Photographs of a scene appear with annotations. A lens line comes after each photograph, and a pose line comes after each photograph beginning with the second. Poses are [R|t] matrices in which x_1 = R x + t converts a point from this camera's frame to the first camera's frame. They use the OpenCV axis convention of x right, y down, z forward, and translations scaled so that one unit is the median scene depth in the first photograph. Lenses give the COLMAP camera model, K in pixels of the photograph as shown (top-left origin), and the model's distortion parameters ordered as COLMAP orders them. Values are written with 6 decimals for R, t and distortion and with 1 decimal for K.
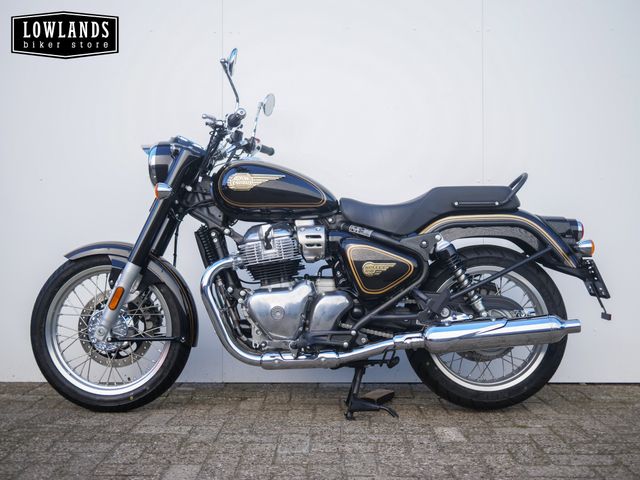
lens RADIAL K [[740.2, 0, 317.1], [0, 740.2, 238.1], [0, 0, 1]] dist [0.016608, 0.000000]
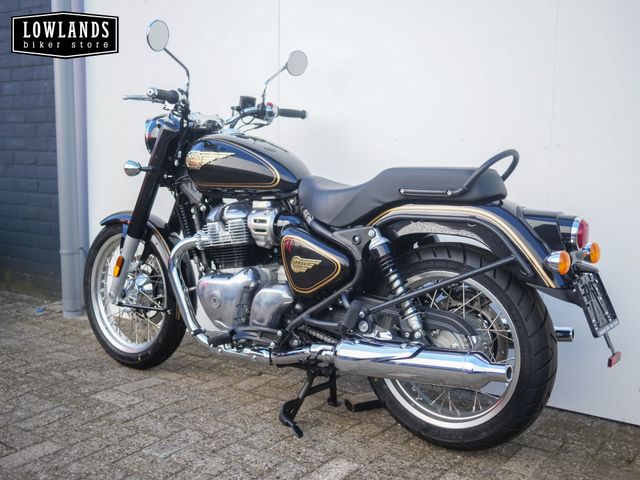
lens RADIAL K [[740.2, 0, 319.8], [0, 740.2, 240.4], [0, 0, 1]] dist [0.016608, 0.000000]
pose [[0.823344, 0.078486, -0.562090, 0.551552], [-0.008937, 0.992062, 0.125433, -0.090240], [0.567472, -0.098251, 0.817510, 0.293027]]
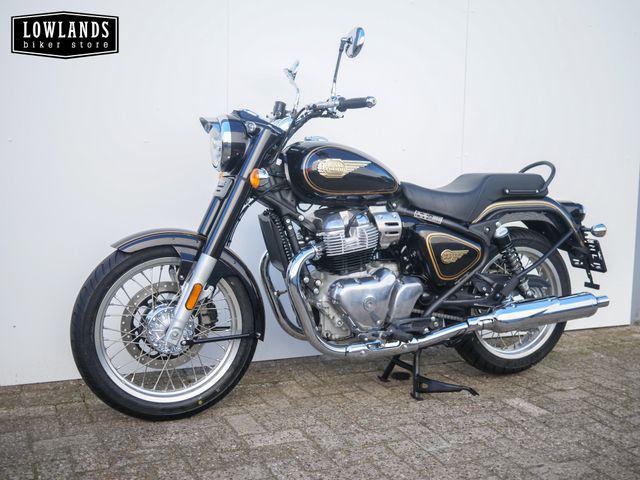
lens RADIAL K [[740.2, 0, 322.9], [0, 740.2, 238.5], [0, 0, 1]] dist [0.016608, 0.000000]
pose [[0.901747, -0.023171, 0.431642, -0.502933], [-0.026078, 0.993827, 0.107830, -0.084870], [-0.431476, -0.108492, 0.895577, 0.148253]]
